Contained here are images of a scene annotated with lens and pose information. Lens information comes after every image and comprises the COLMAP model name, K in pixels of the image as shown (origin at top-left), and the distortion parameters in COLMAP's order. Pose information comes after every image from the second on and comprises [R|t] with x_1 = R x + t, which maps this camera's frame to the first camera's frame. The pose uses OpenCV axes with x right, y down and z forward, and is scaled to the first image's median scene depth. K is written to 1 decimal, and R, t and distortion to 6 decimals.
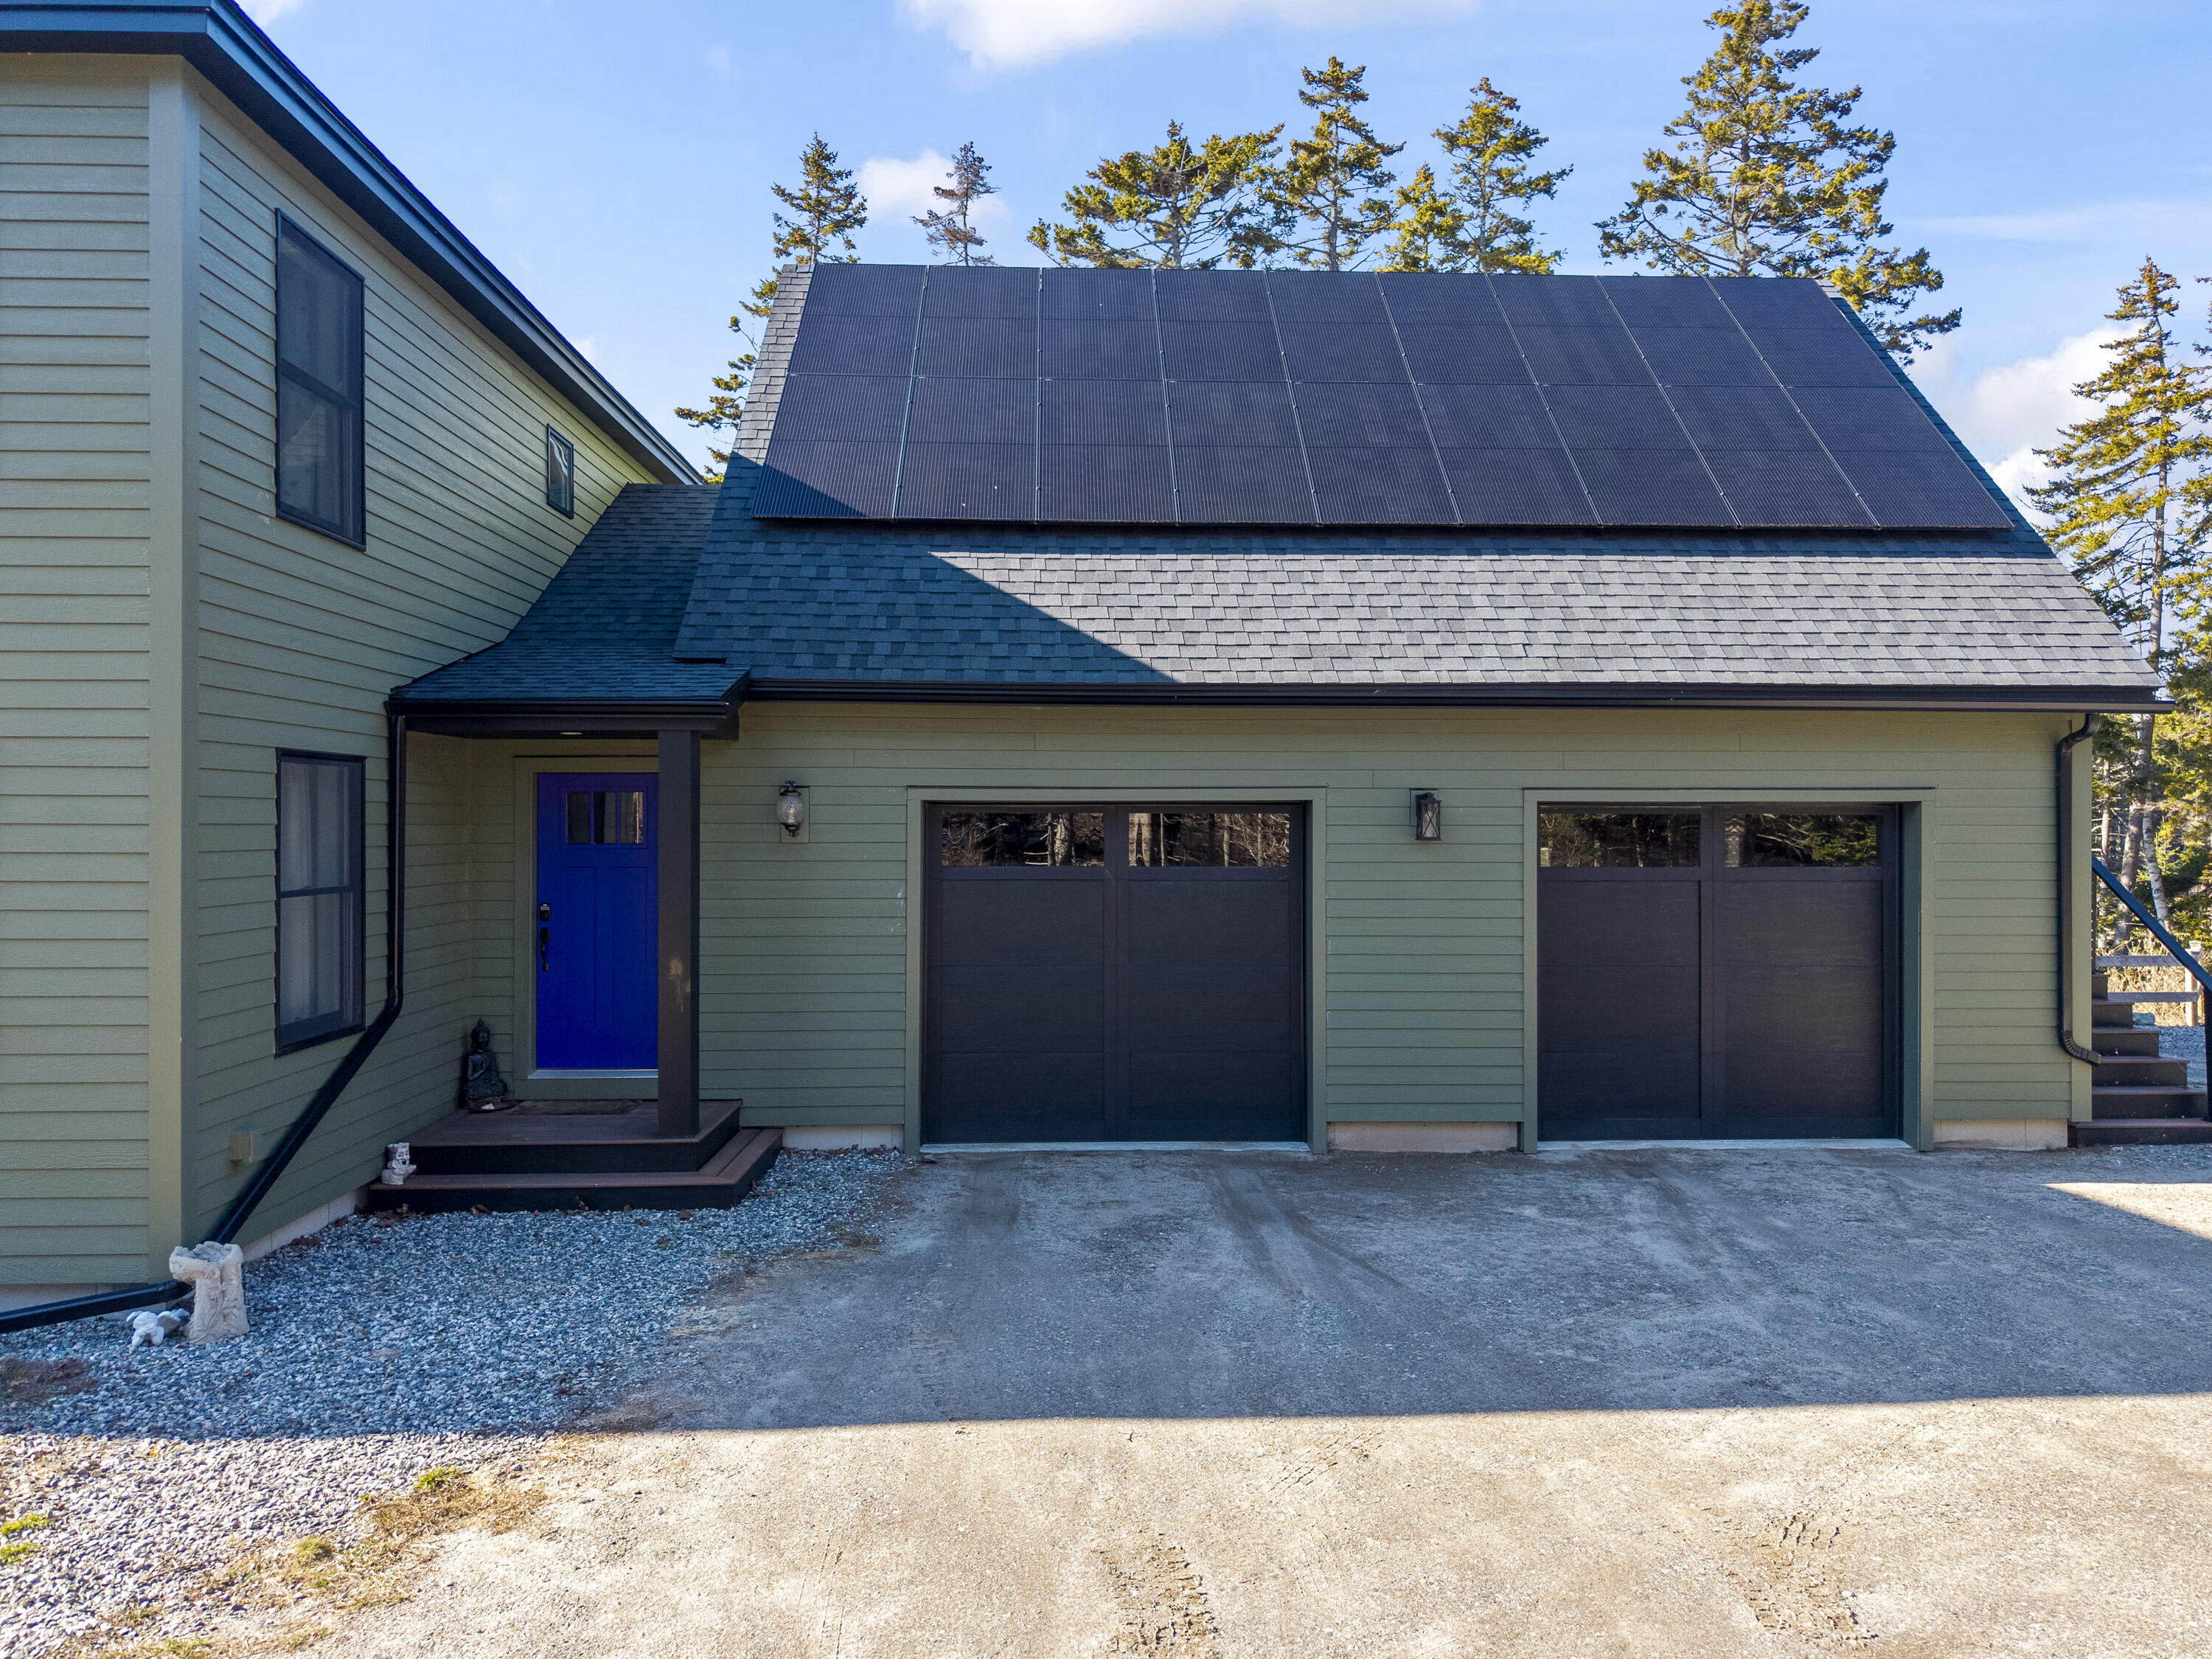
lens RADIAL K [[1506.0, 0, 1119.7], [0, 1506.0, 827.4], [0, 0, 1]] dist [-0.000452, -0.000196]
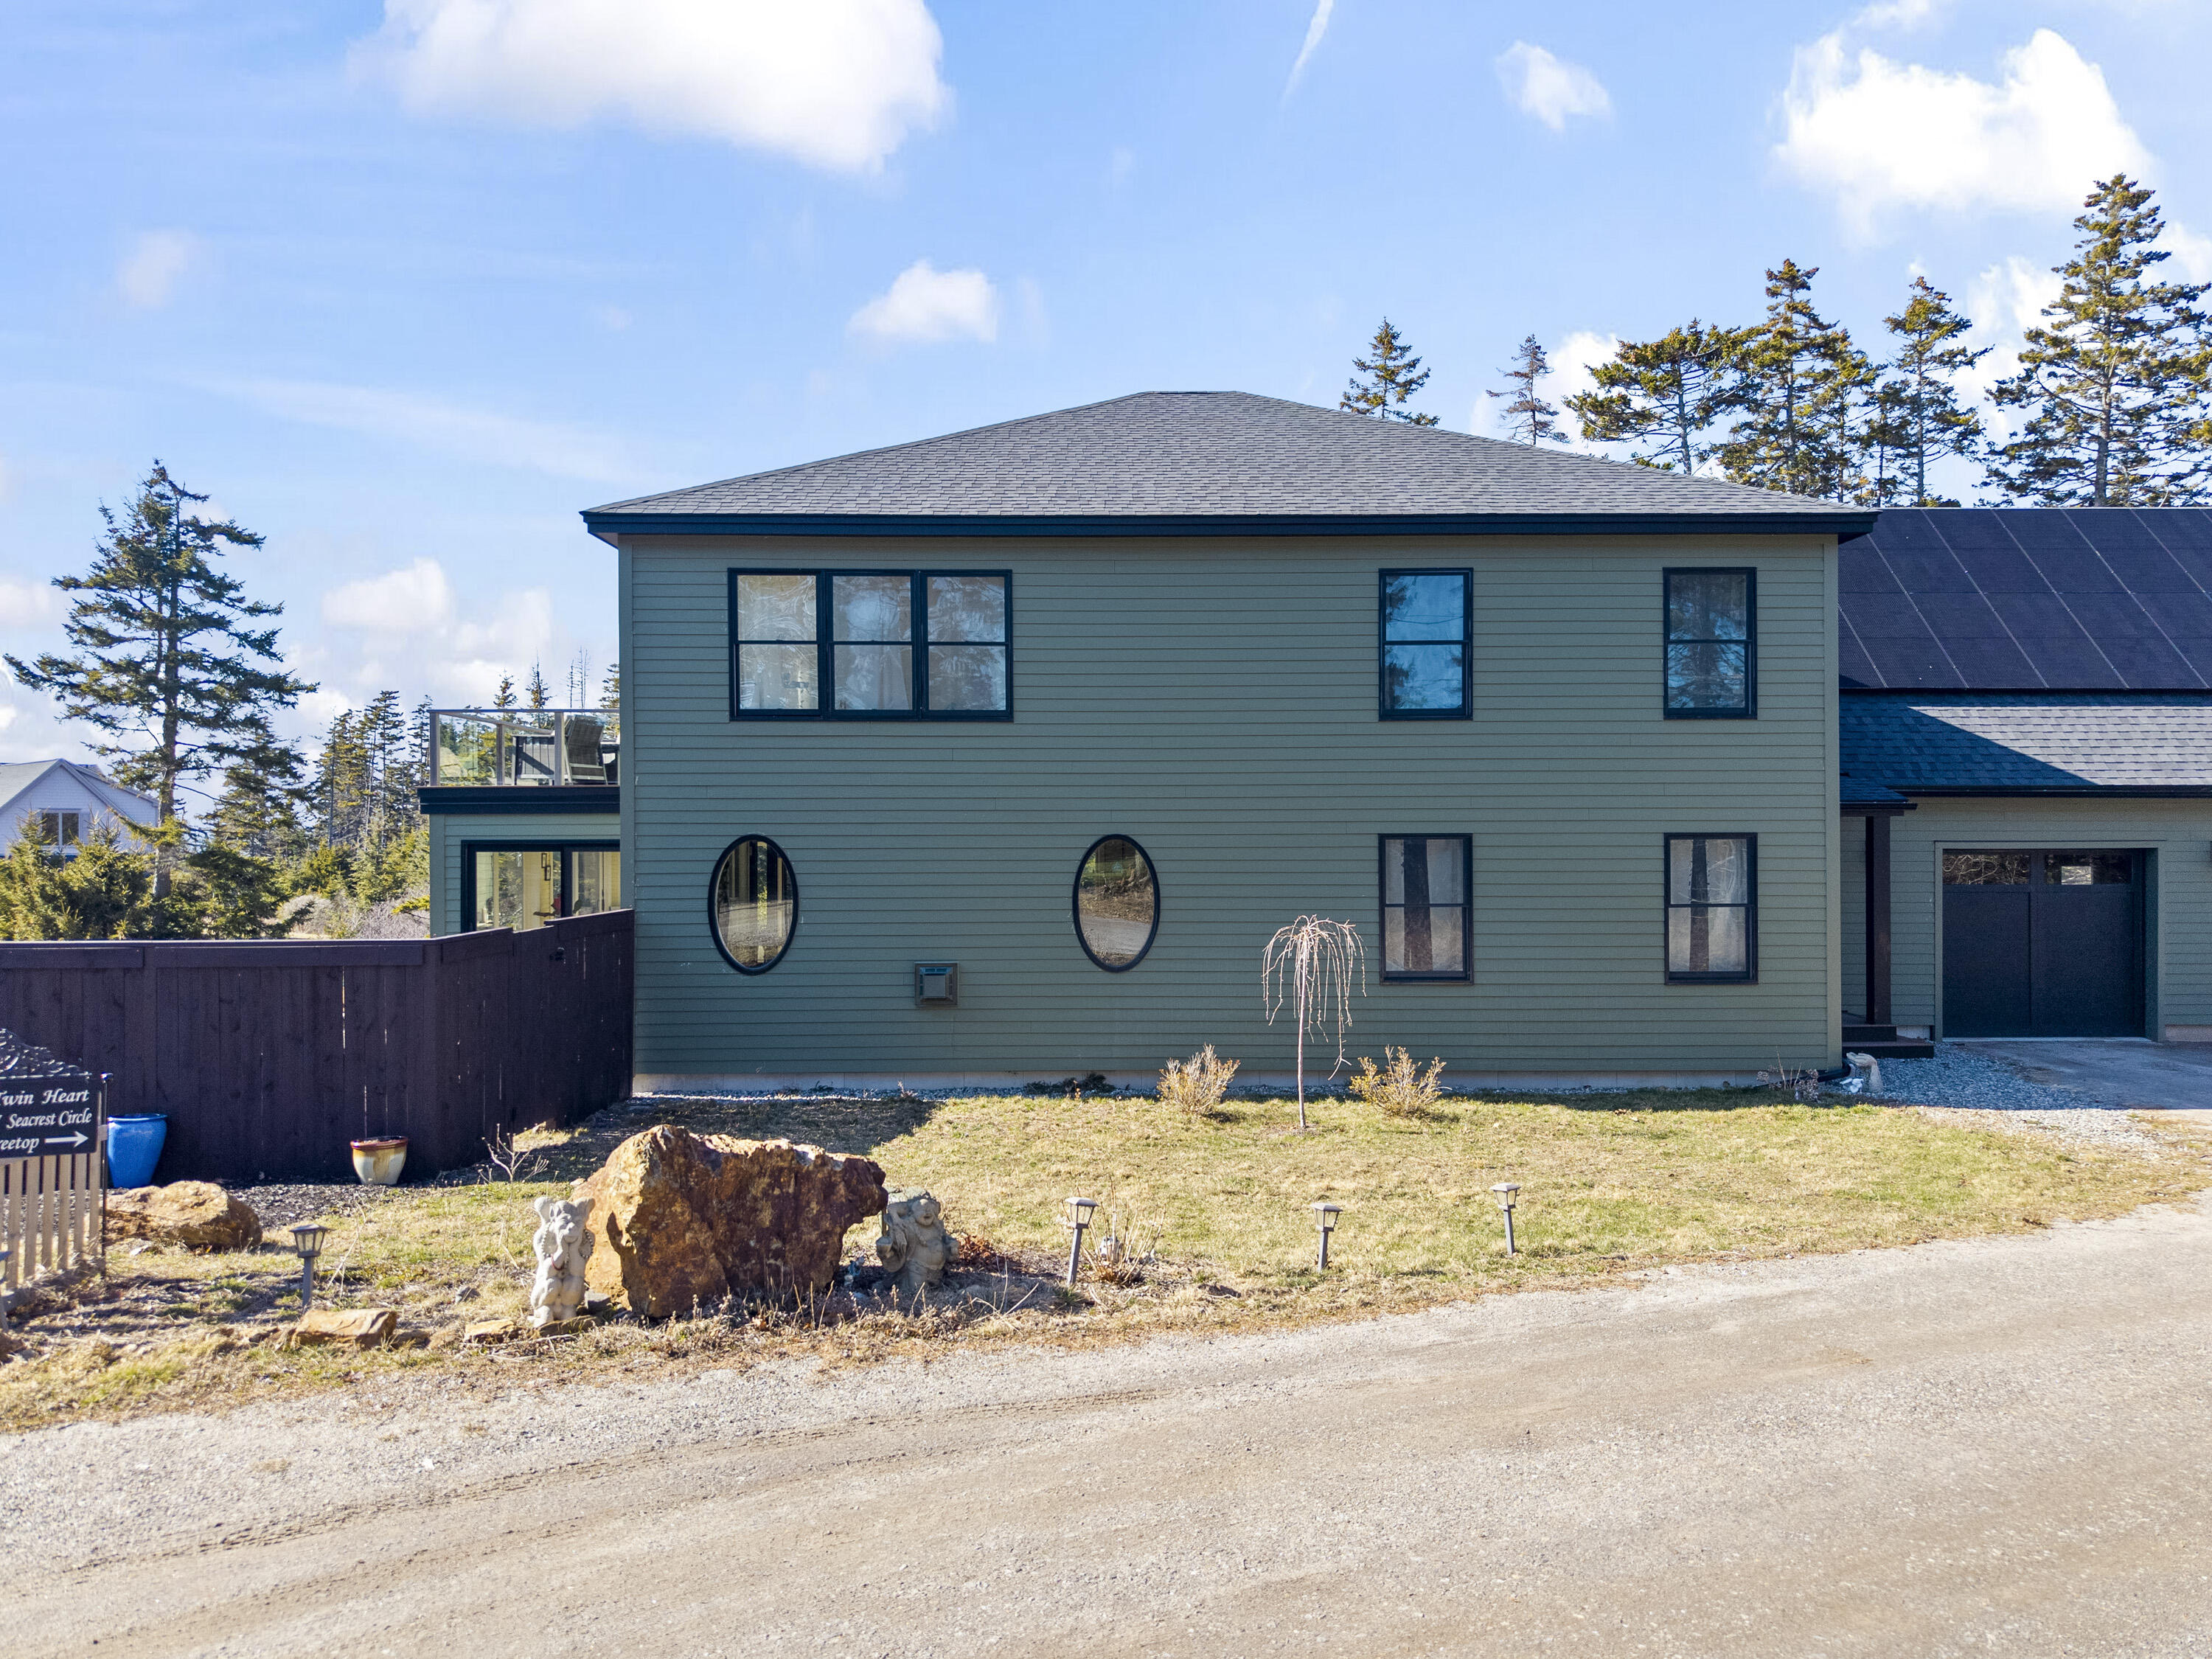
lens RADIAL K [[1556.3, 0, 1132.5], [0, 1556.3, 821.4], [0, 0, 1]] dist [-0.000691, -0.000431]
pose [[0.999931, -0.007102, -0.009395, -1.123030], [0.006982, 0.999894, -0.012739, -0.034710], [0.009485, 0.012673, 0.999875, -0.914766]]
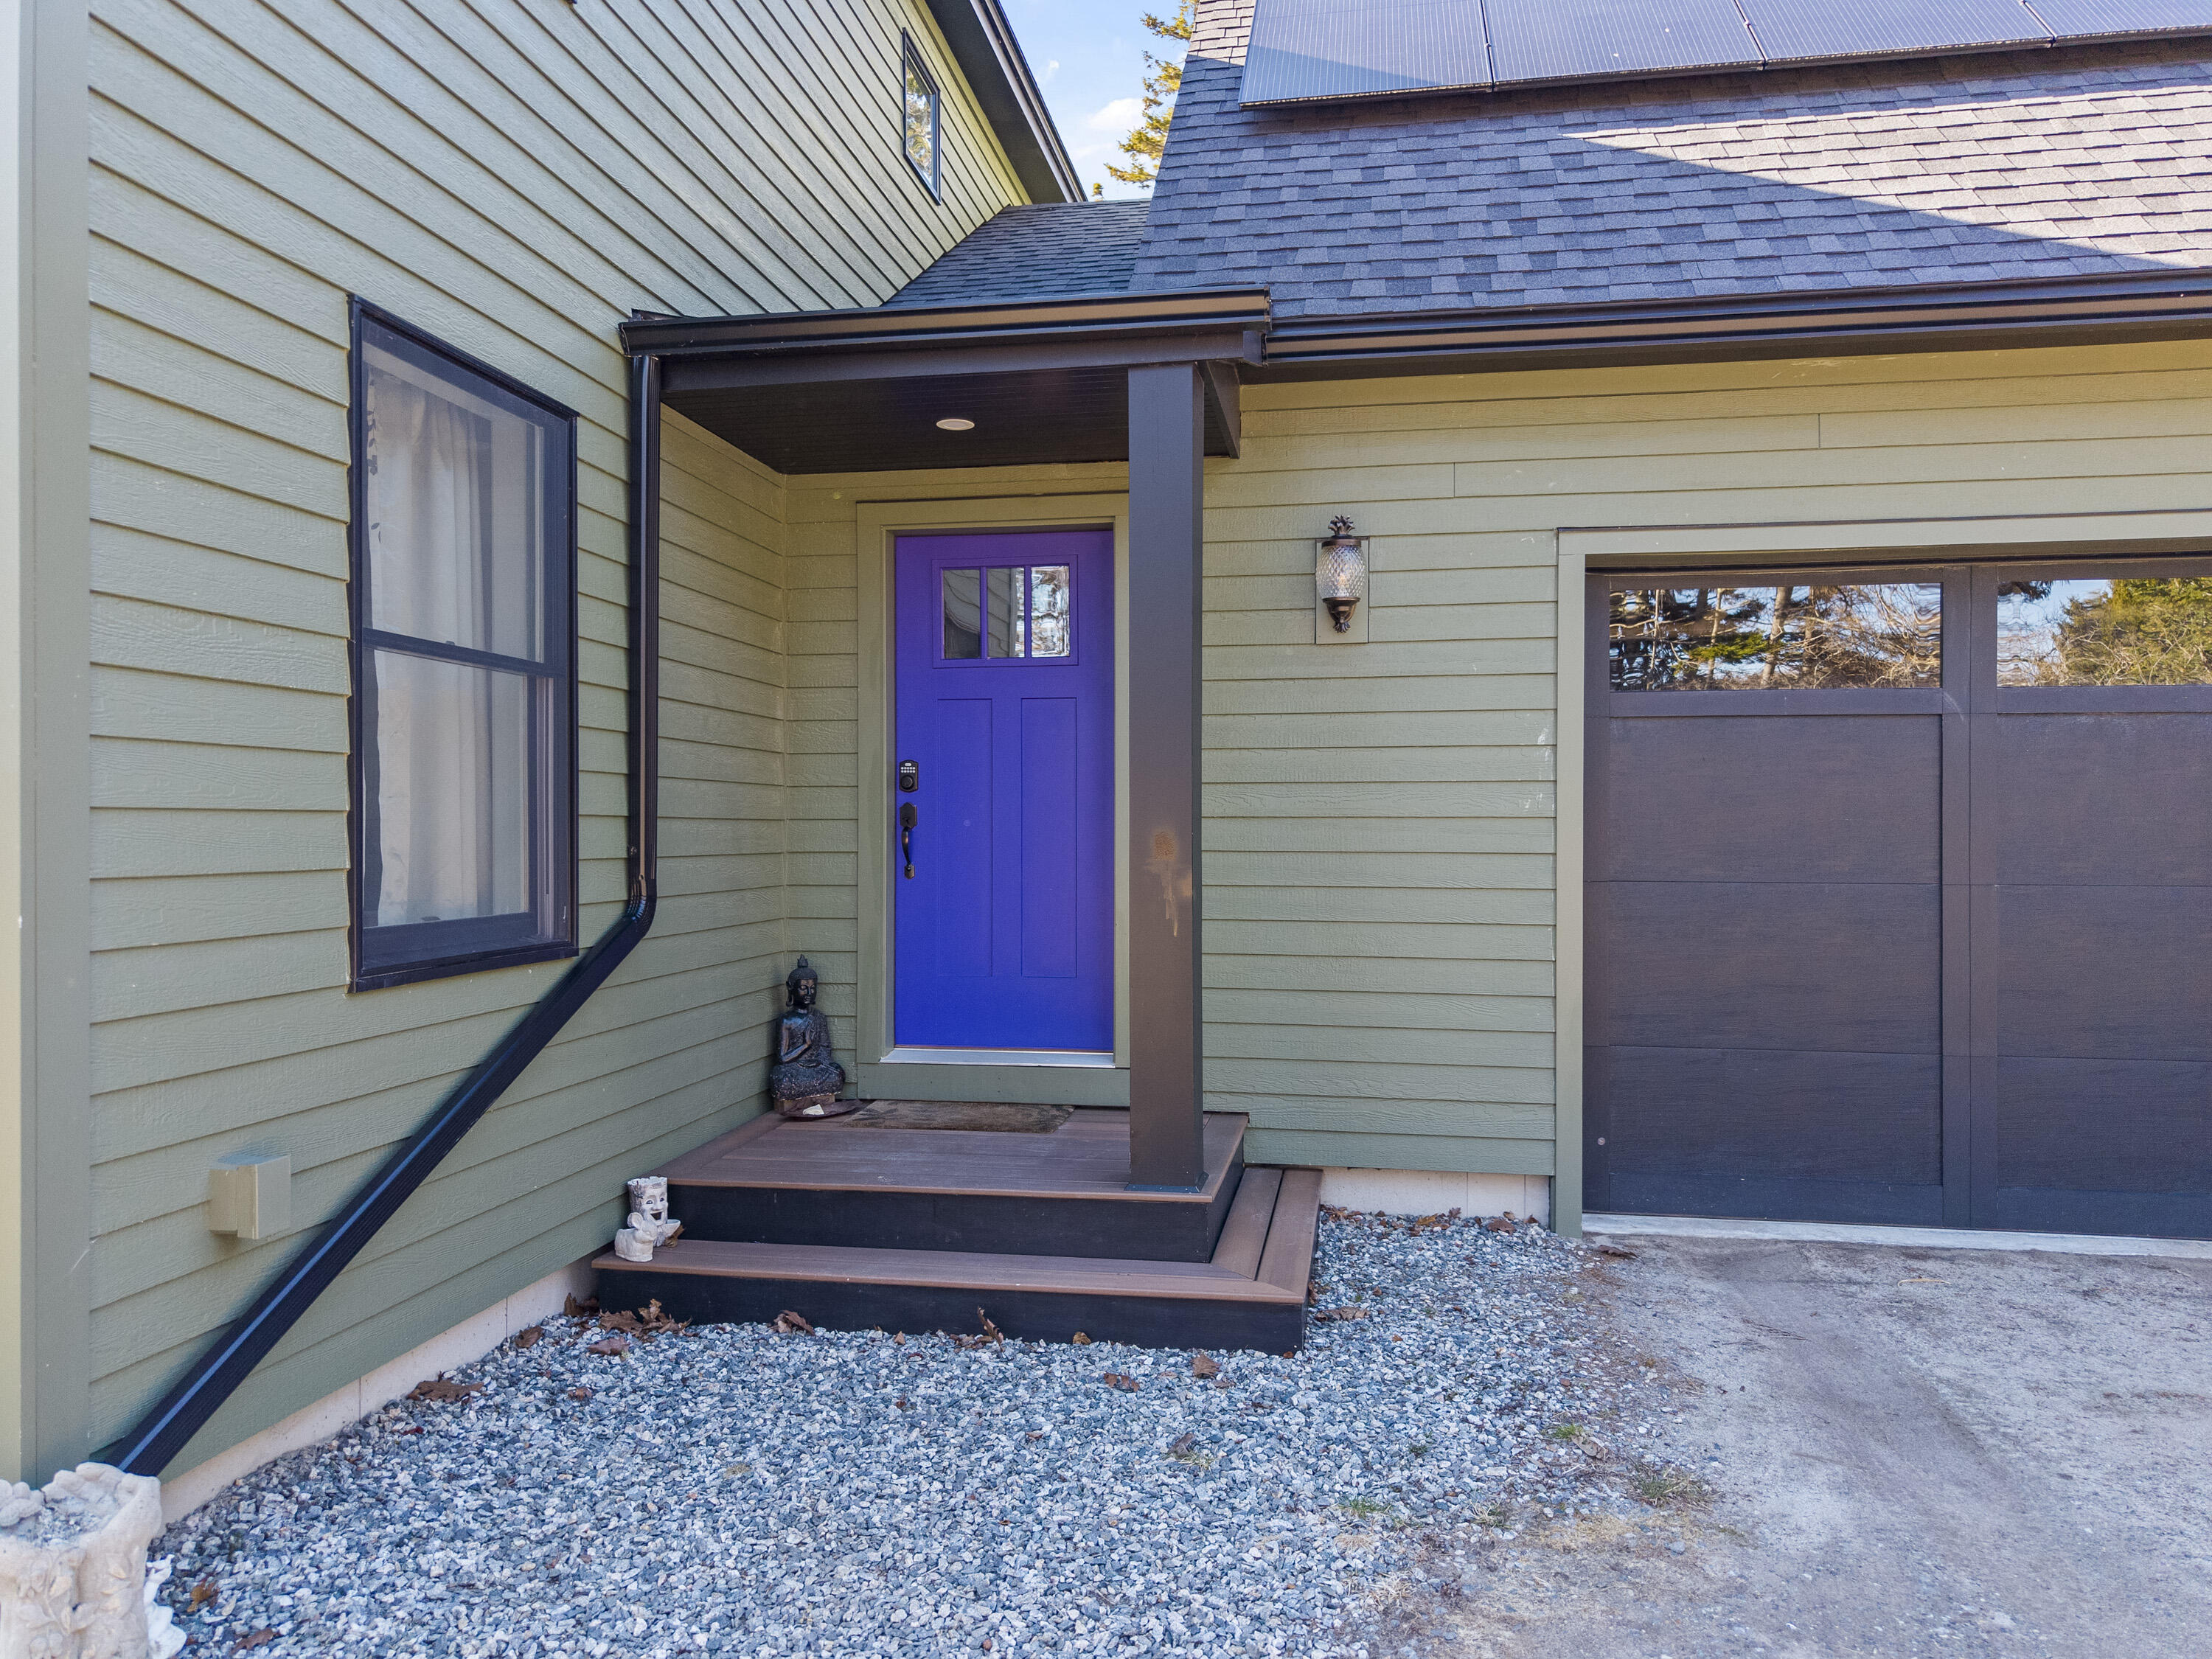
lens RADIAL K [[1527.1, 0, 1106.0], [0, 1527.1, 829.5], [0, 0, 1]] dist [0.003522, 0.000429]
pose [[0.975648, -0.002493, -0.219328, -0.183050], [0.002971, 0.999994, 0.001849, 0.078110], [0.219322, -0.002455, 0.975649, 0.456120]]
